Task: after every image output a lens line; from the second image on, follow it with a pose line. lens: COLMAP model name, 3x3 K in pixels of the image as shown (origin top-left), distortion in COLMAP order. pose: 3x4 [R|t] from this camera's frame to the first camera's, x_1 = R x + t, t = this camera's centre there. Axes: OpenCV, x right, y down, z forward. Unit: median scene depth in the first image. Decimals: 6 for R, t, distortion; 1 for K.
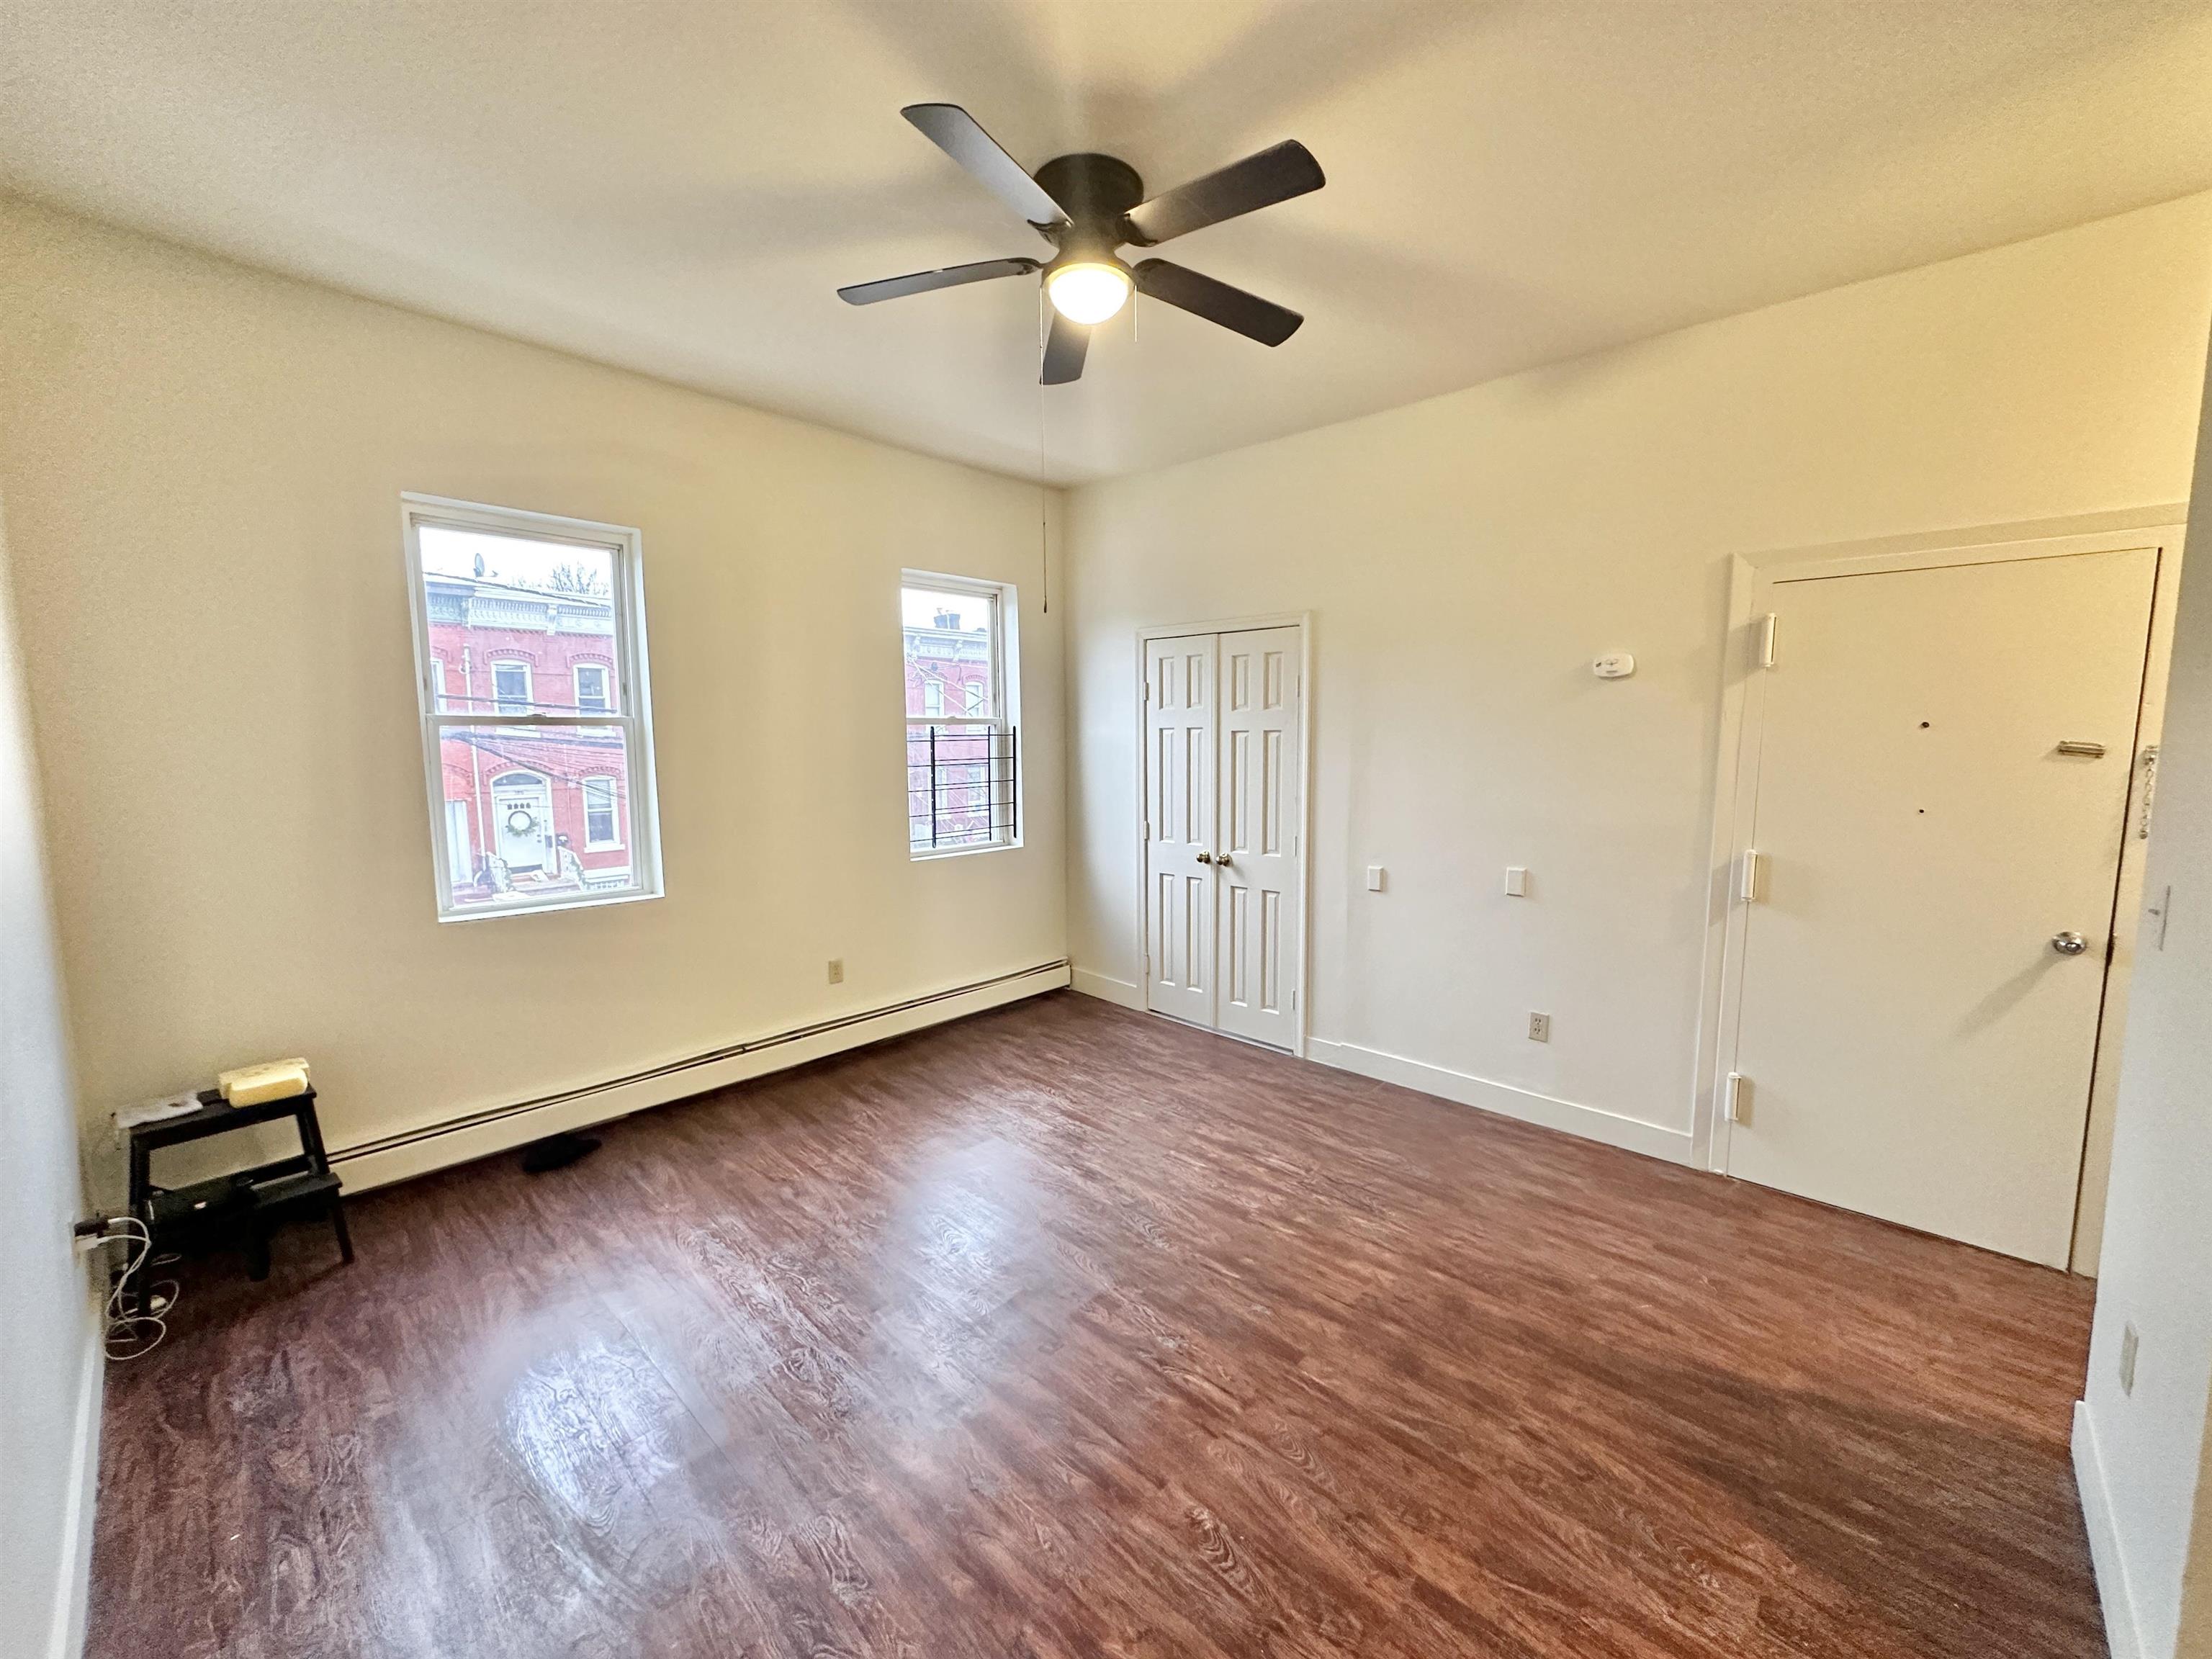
lens RADIAL K [[879.7, 0, 1108.6], [0, 879.7, 823.0], [0, 0, 1]] dist [-0.002955, 0.000128]
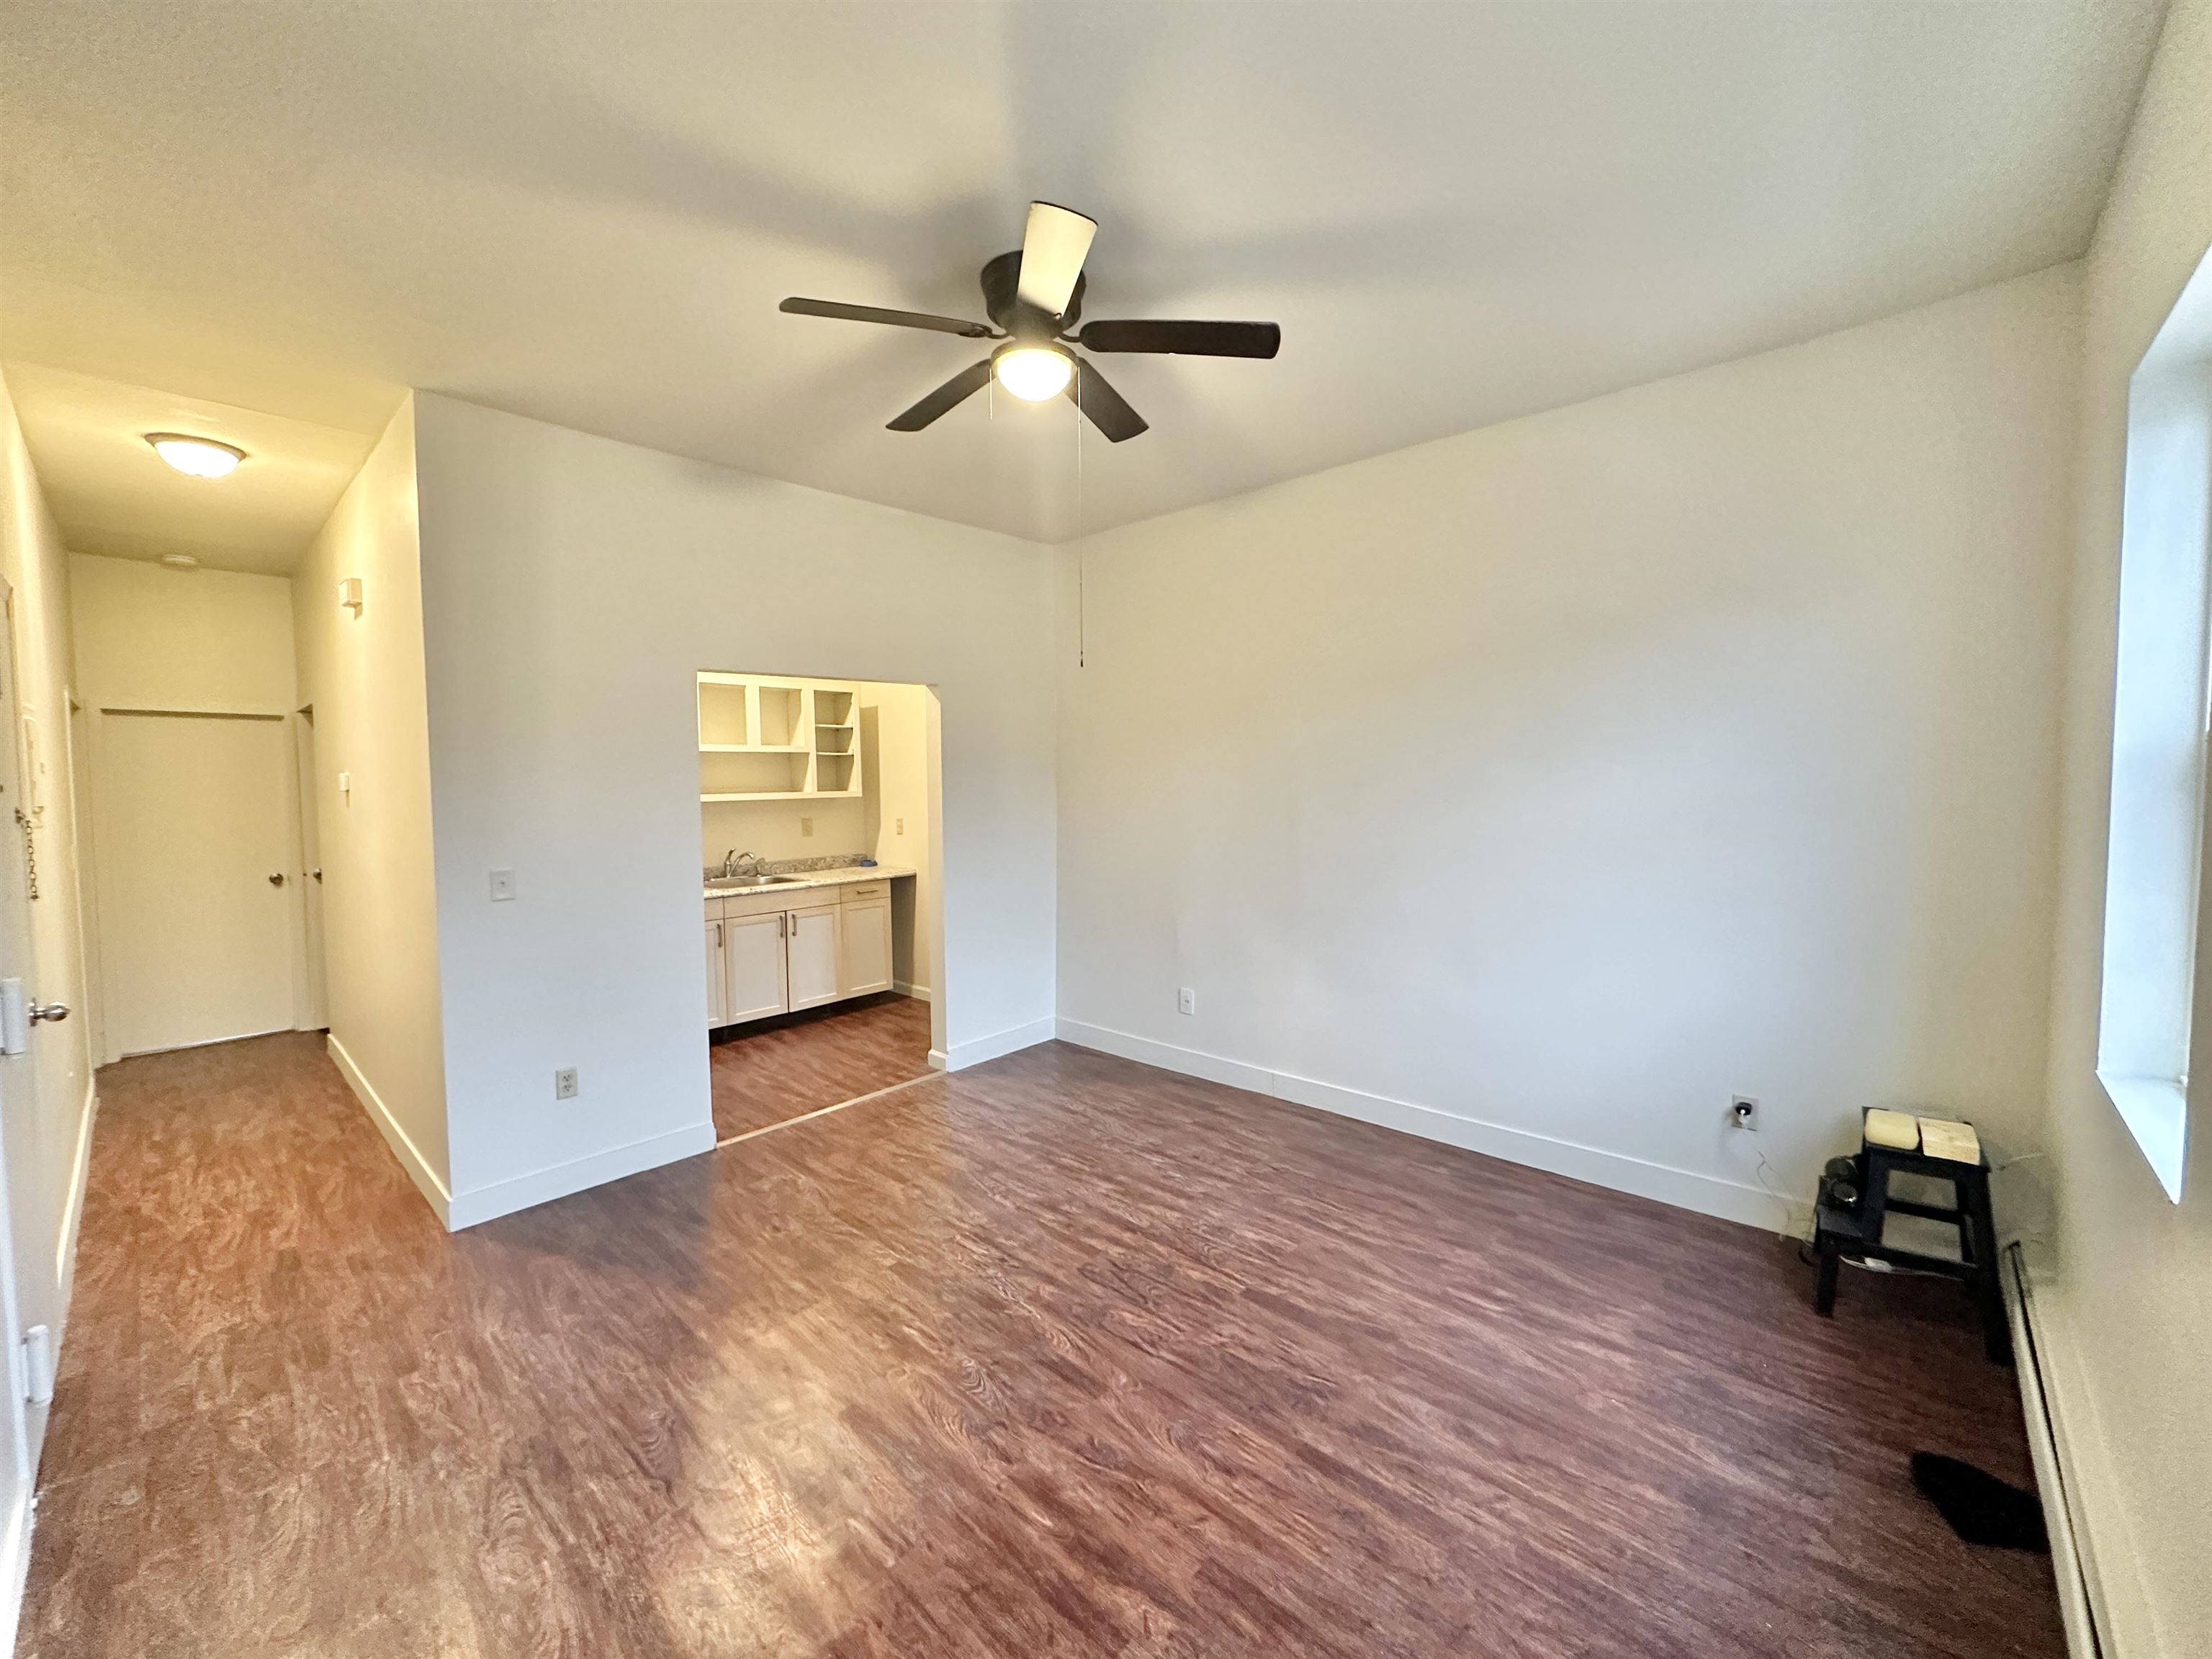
lens RADIAL K [[879.7, 0, 1110.6], [0, 879.7, 831.2], [0, 0, 1]] dist [-0.002955, 0.000128]
pose [[-0.999737, 0.017228, -0.015154, -0.069313], [0.014567, 0.986860, 0.160922, -0.170111], [0.017727, 0.160659, -0.986851, 1.645954]]
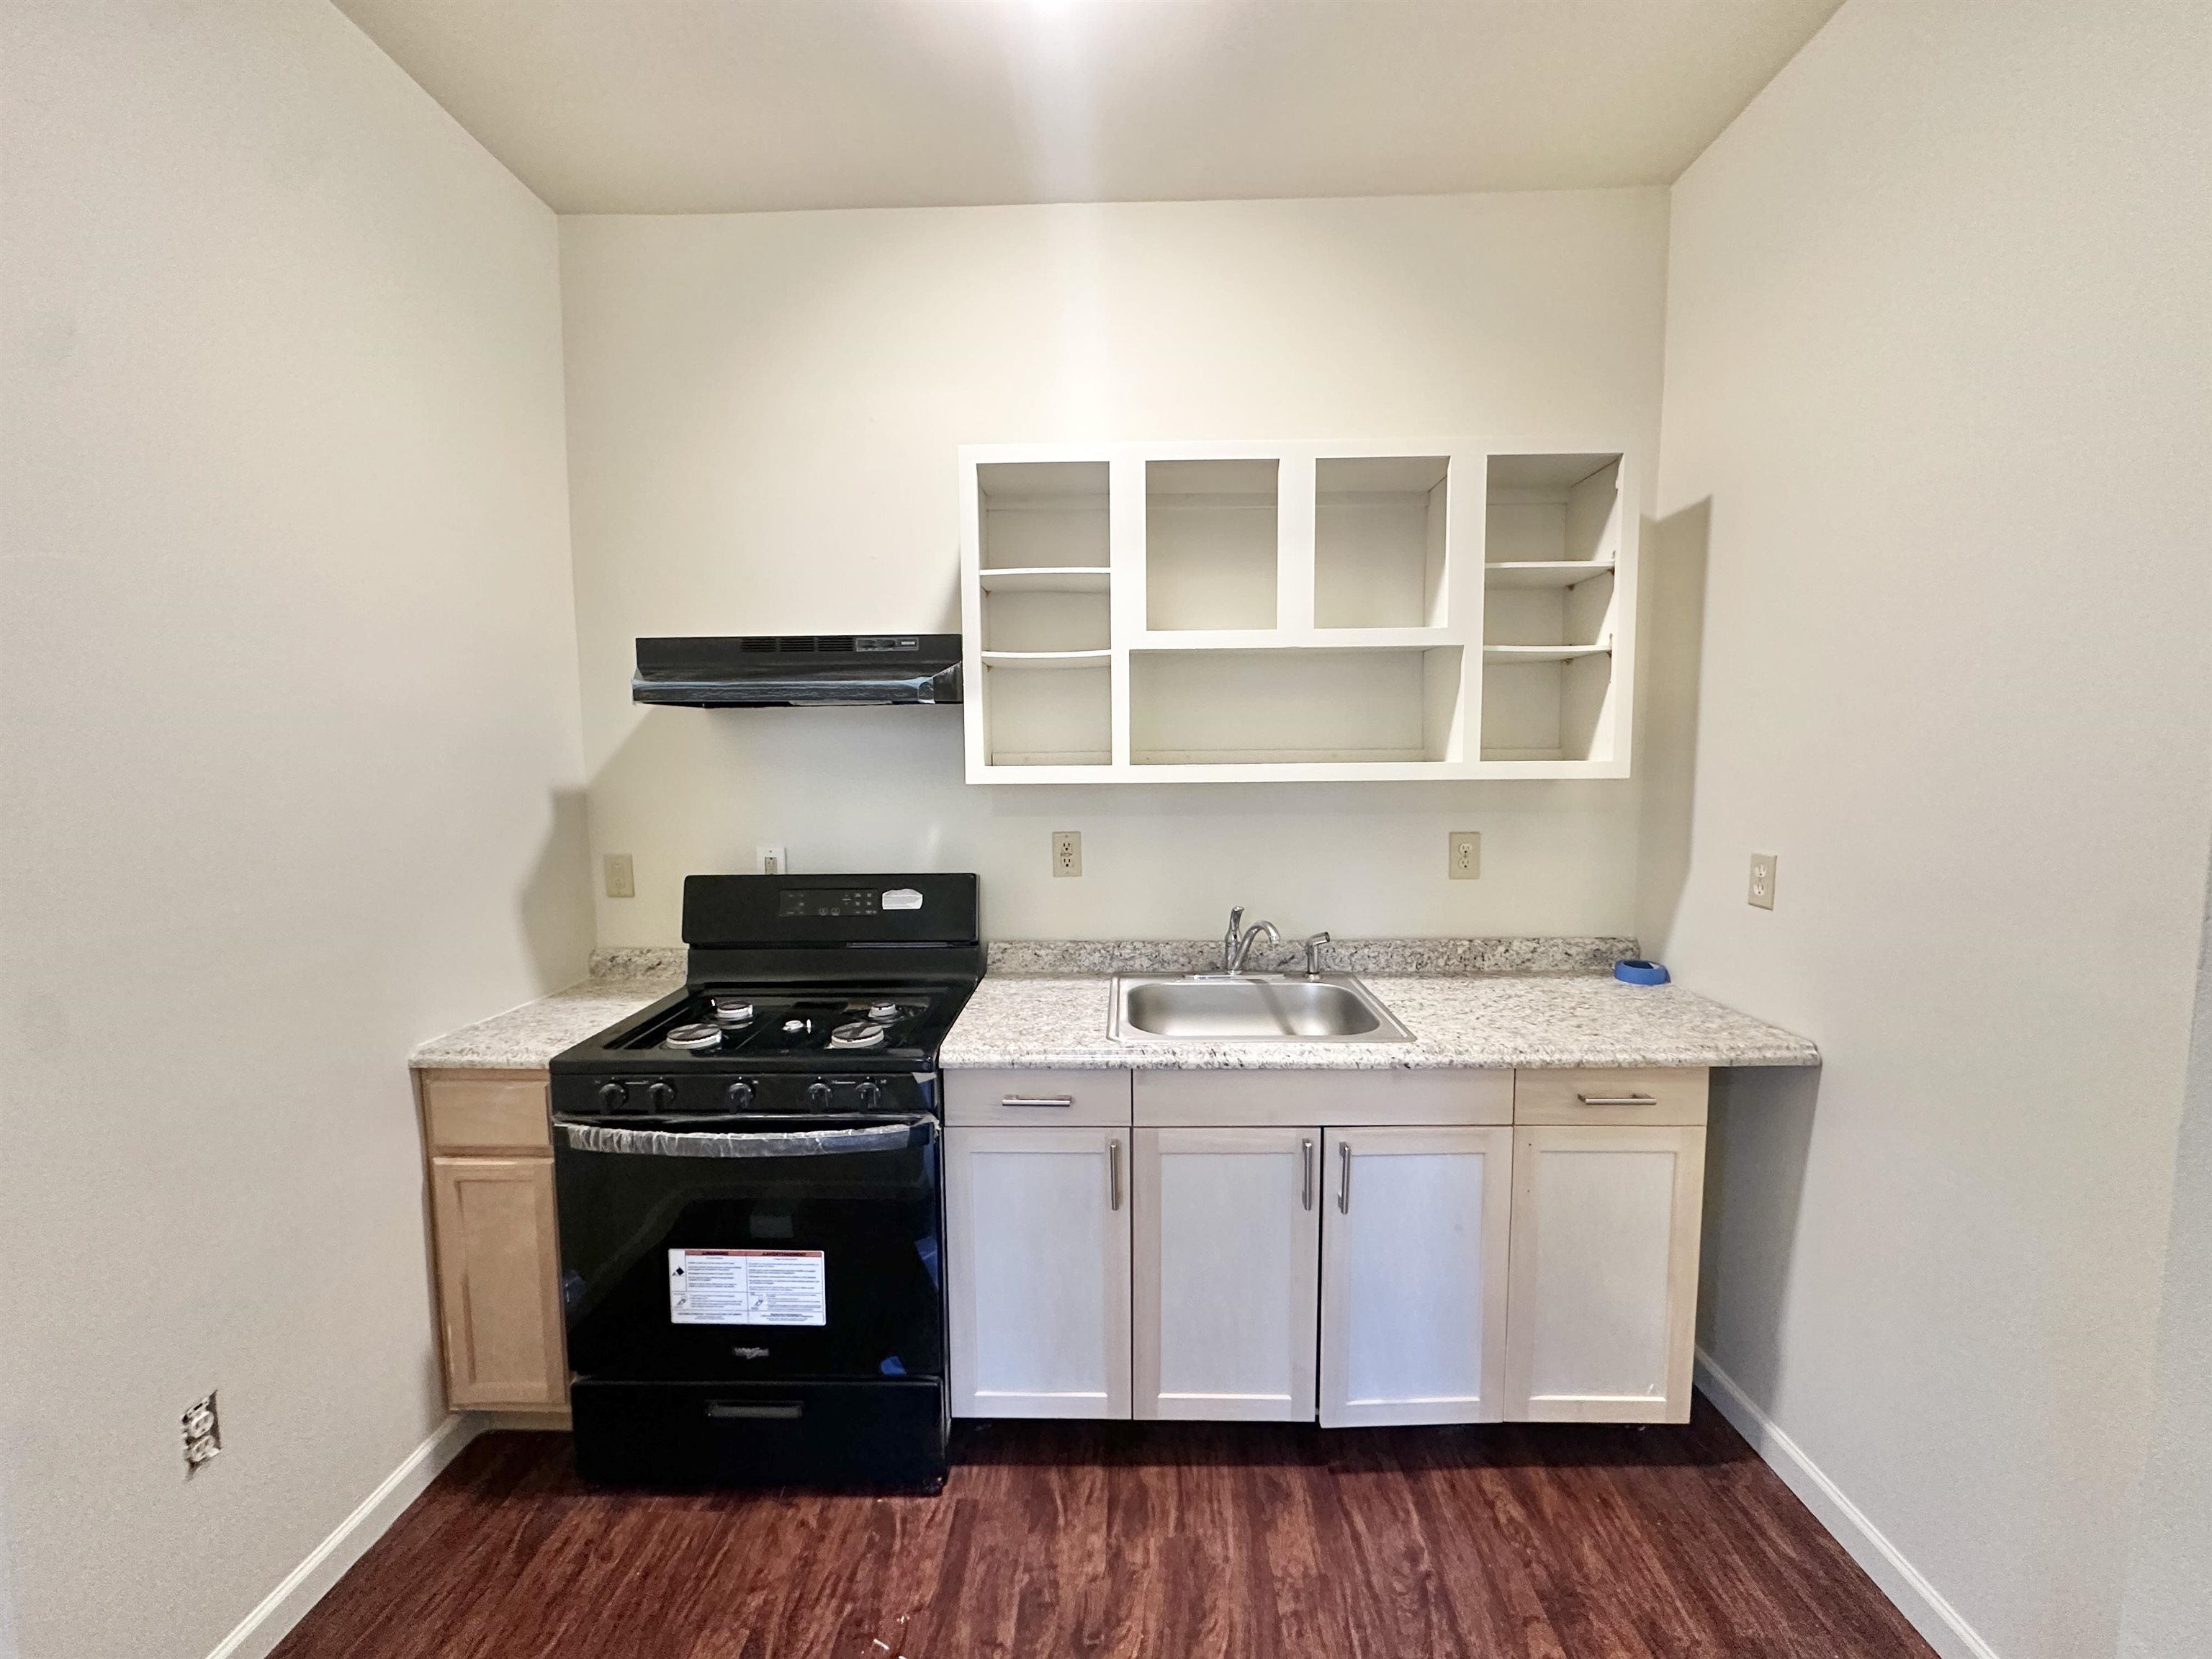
lens RADIAL K [[879.7, 0, 1107.0], [0, 879.7, 823.7], [0, 0, 1]] dist [-0.002955, 0.000128]
pose [[-0.666002, -0.052772, 0.744081, 0.256273], [0.083819, 0.985883, 0.144945, -0.019138], [-0.741226, 0.158902, -0.652177, 0.284092]]
